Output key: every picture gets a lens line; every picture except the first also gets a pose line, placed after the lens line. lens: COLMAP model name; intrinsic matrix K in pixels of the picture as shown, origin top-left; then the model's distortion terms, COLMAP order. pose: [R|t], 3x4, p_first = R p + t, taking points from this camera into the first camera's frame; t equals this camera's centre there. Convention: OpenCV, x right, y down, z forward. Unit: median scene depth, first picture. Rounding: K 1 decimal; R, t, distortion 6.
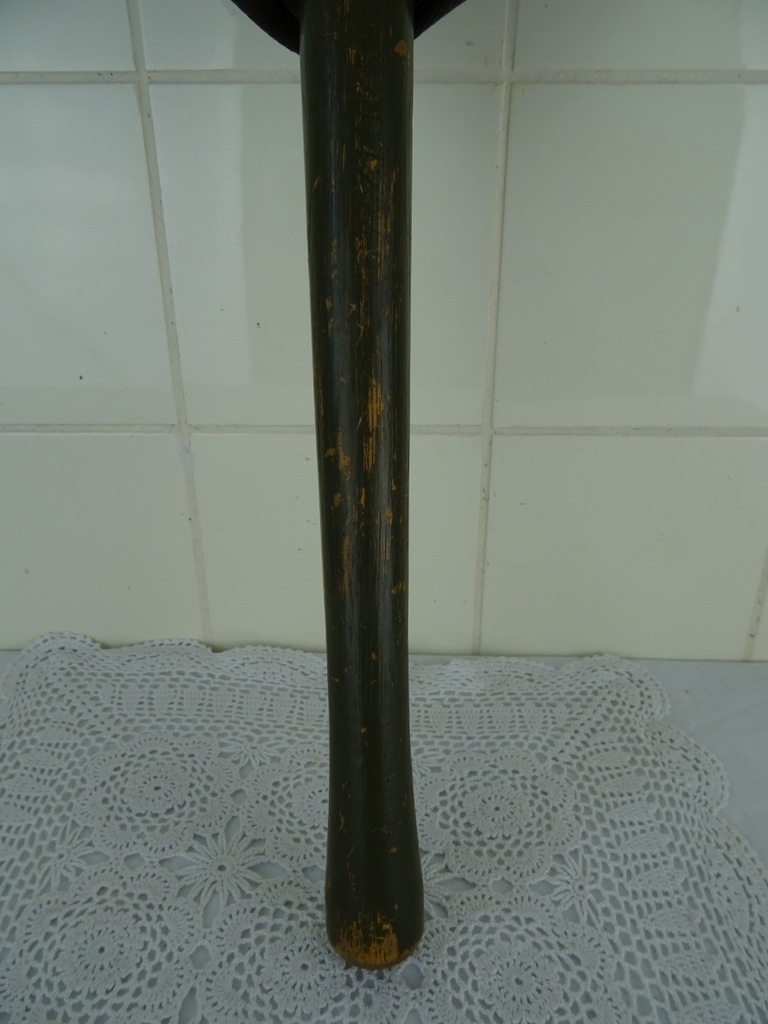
lens RADIAL K [[724.5, 0, 382.8], [0, 724.5, 510.3], [0, 0, 1]] dist [0.004839, -0.017350]
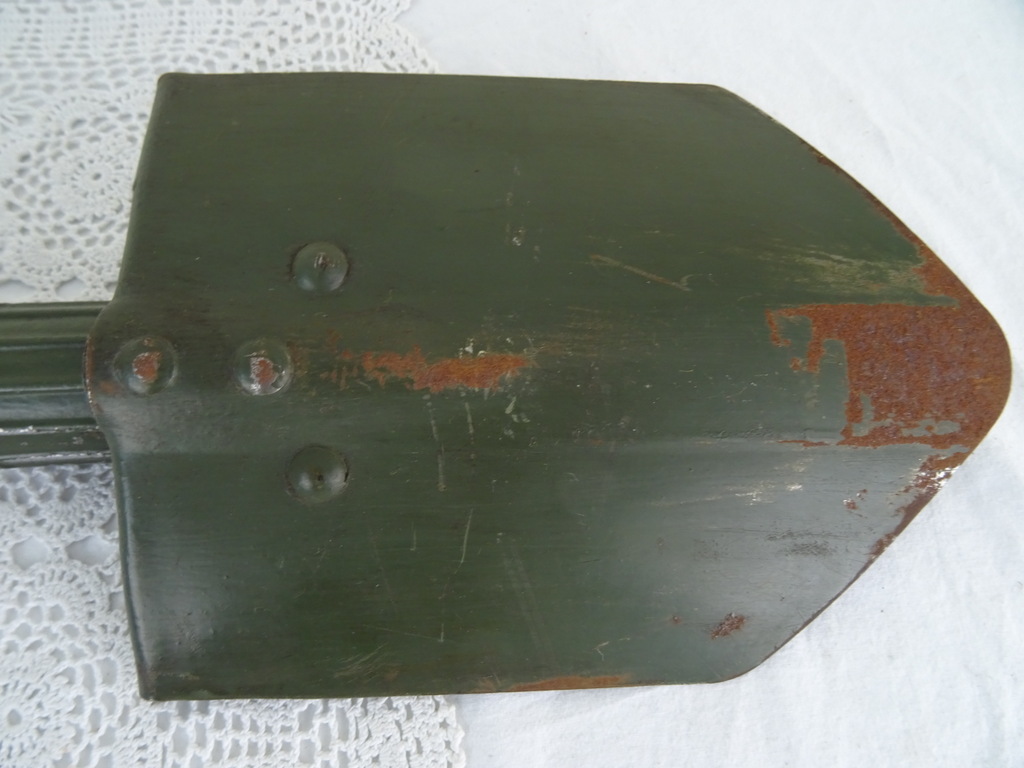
lens RADIAL K [[724.5, 0, 516.9], [0, 724.5, 394.2], [0, 0, 1]] dist [0.004839, -0.017350]
pose [[0.995635, -0.070599, 0.061048, 0.486580], [0.003712, 0.683522, 0.729920, 0.038123], [-0.093259, -0.726508, 0.680800, 0.304482]]
